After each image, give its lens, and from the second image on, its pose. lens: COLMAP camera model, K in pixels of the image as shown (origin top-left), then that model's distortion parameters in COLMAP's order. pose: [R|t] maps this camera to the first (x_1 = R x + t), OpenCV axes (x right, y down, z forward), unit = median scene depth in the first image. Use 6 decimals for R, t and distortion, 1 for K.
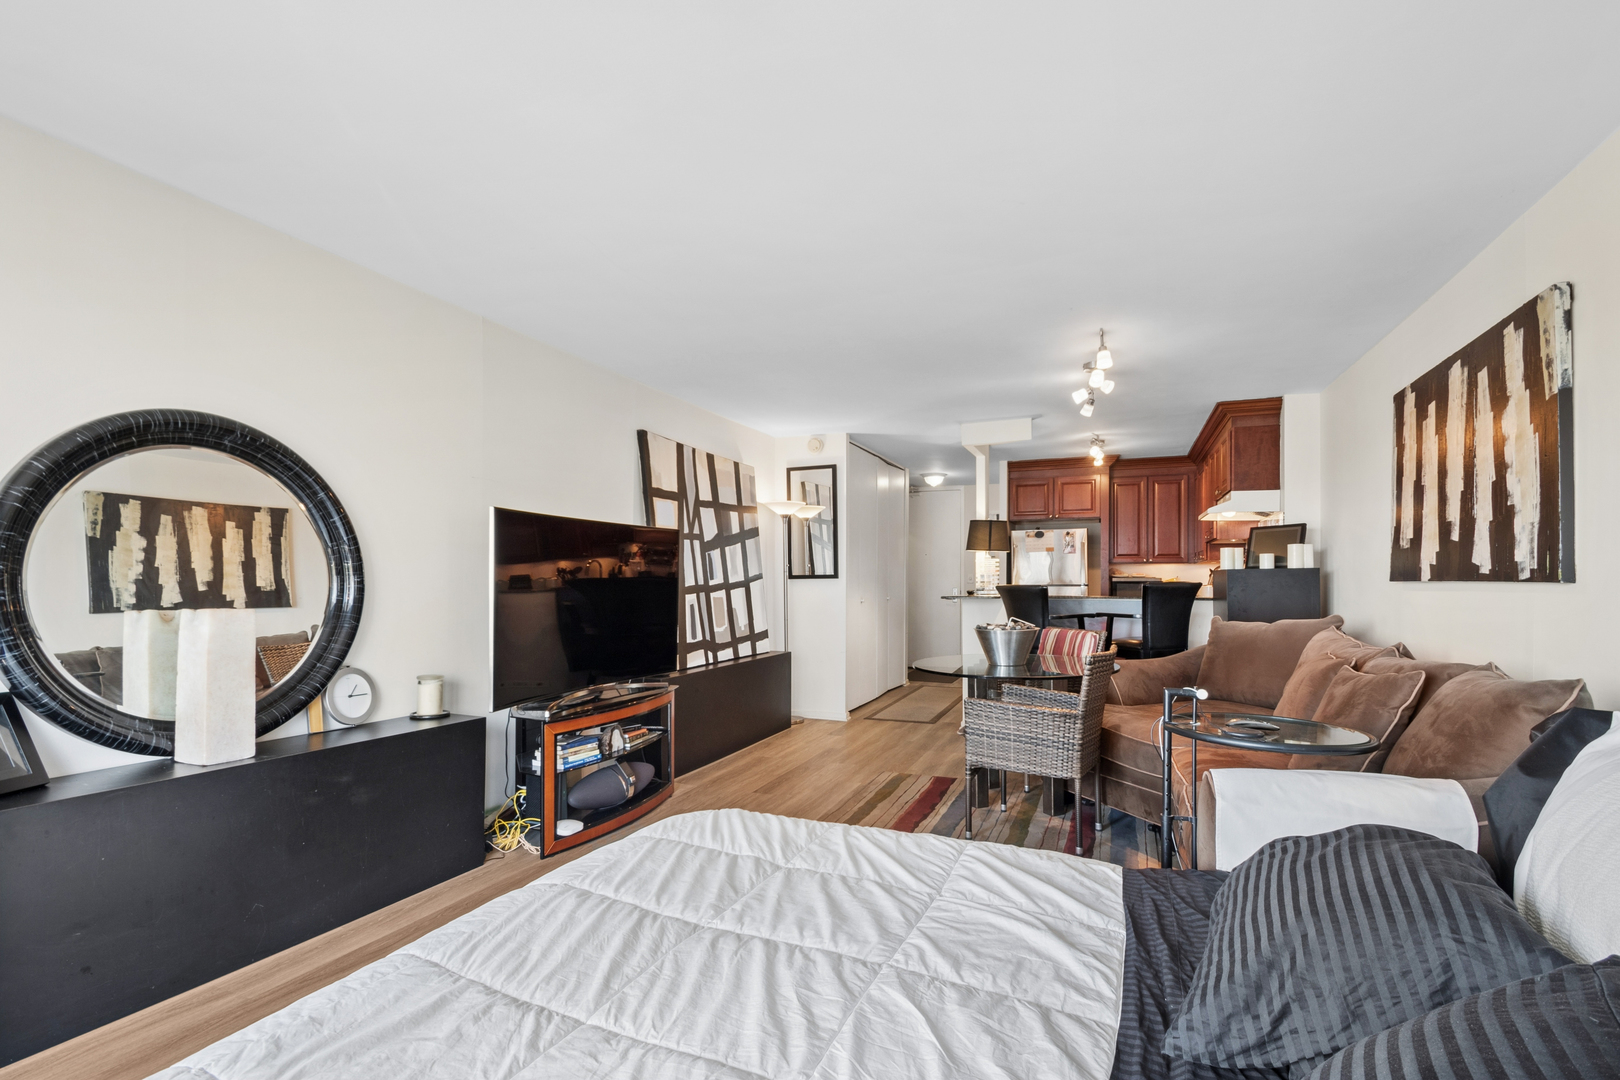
lens RADIAL K [[758.3, 0, 808.6], [0, 758.3, 577.5], [0, 0, 1]] dist [0.000668, -0.014382]
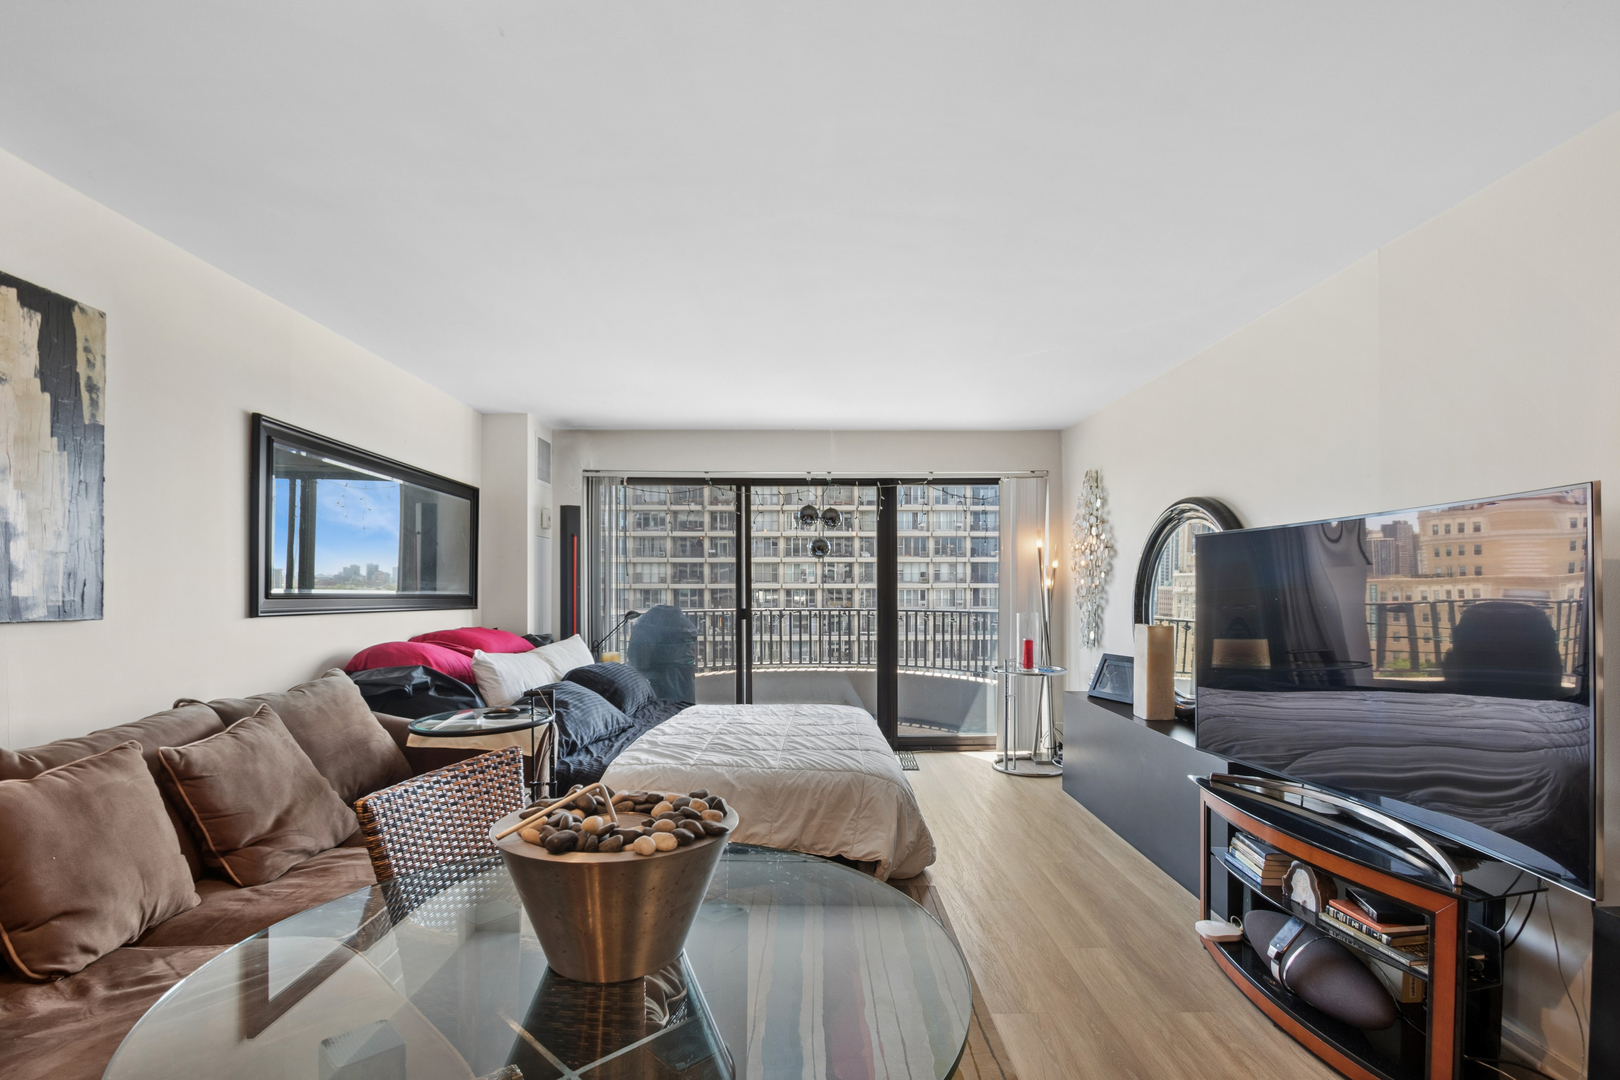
lens RADIAL K [[757.9, 0, 810.0], [0, 757.9, 592.6], [0, 0, 1]] dist [0.001136, -0.013674]
pose [[-0.918131, 0.000650, -0.396276, 0.303626], [0.001231, 0.999999, -0.001212, -0.014869], [0.396274, -0.001601, -0.918131, 1.264133]]
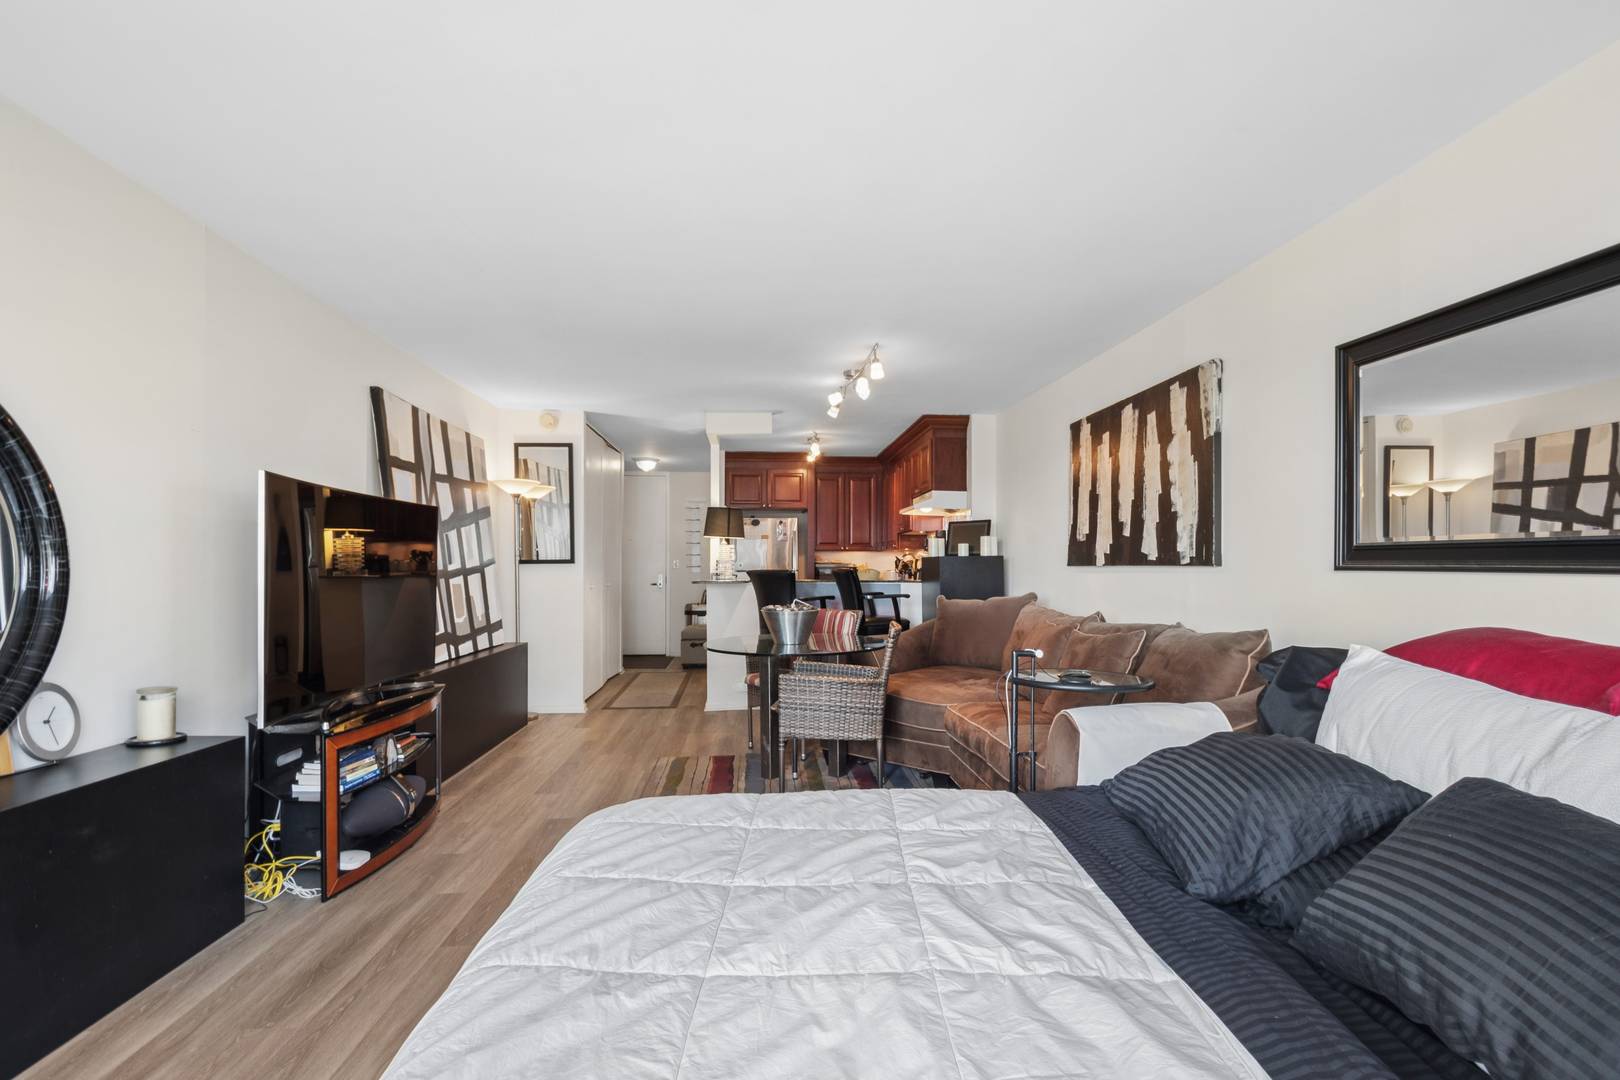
lens RADIAL K [[764.3, 0, 817.3], [0, 764.3, 567.2], [0, 0, 1]] dist [-0.000505, -0.015857]
pose [[0.889920, 0.000392, 0.456117, -0.198333], [-0.002125, 0.999992, 0.003287, 0.003186], [-0.456112, -0.003895, 0.889914, 0.017559]]
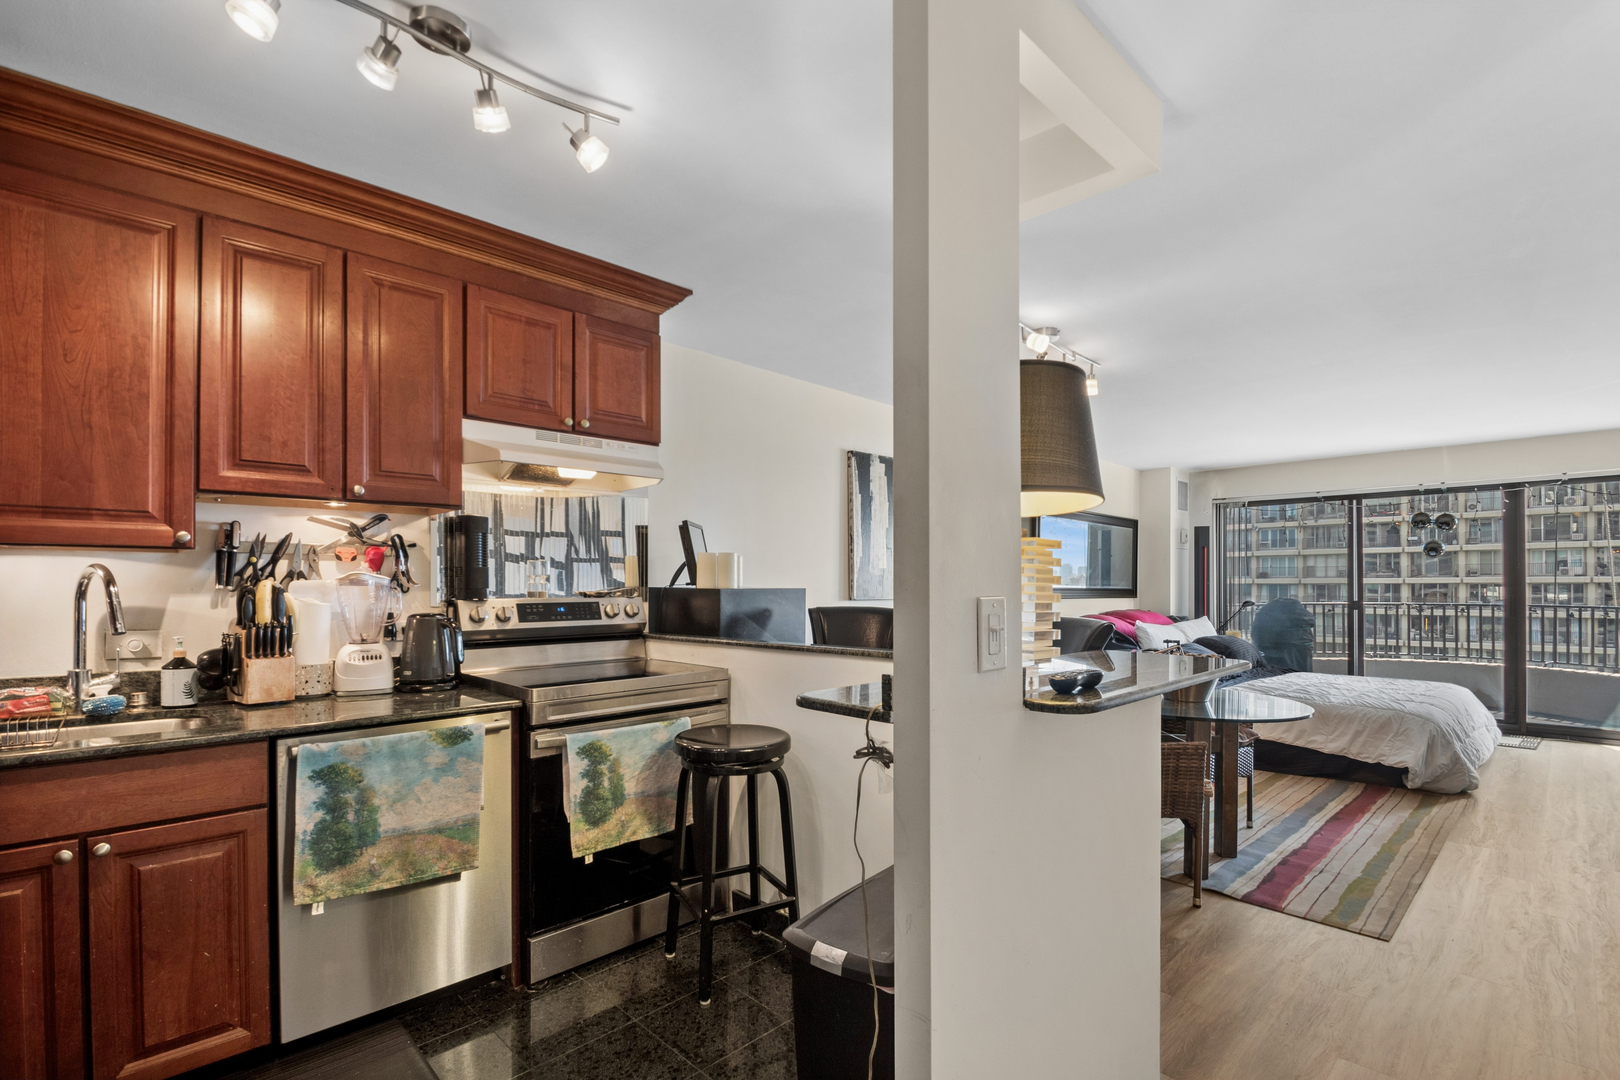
lens RADIAL K [[743.0, 0, 808.6], [0, 743.0, 583.0], [0, 0, 1]] dist [0.000414, -0.015887]
pose [[-0.914483, 0.001779, 0.404621, 0.310599], [-0.001462, 0.999969, -0.007702, -0.012914], [-0.404622, -0.007635, -0.914452, 1.936762]]
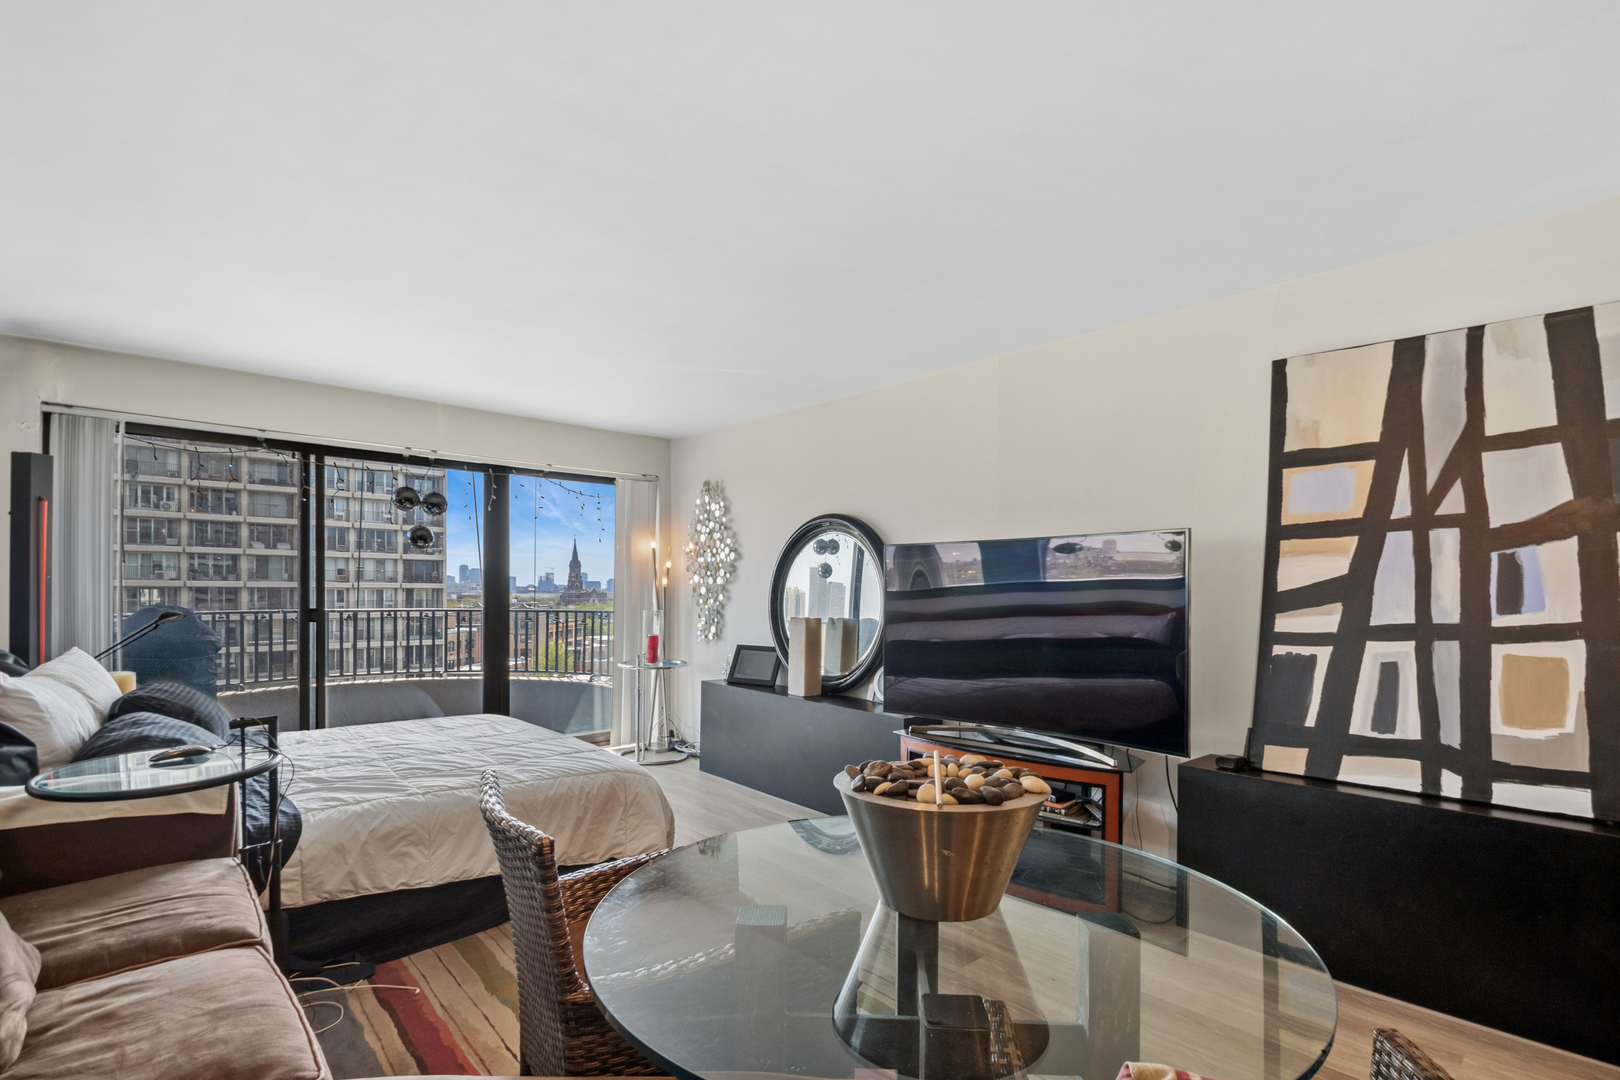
lens RADIAL K [[761.9, 0, 815.0], [0, 761.9, 599.1], [0, 0, 1]] dist [-0.000826, -0.007420]
pose [[-0.426562, 0.003301, -0.904452, 0.556381], [-0.002712, 0.999984, 0.004929, -0.008428], [0.904454, 0.004555, -0.426546, 1.073797]]
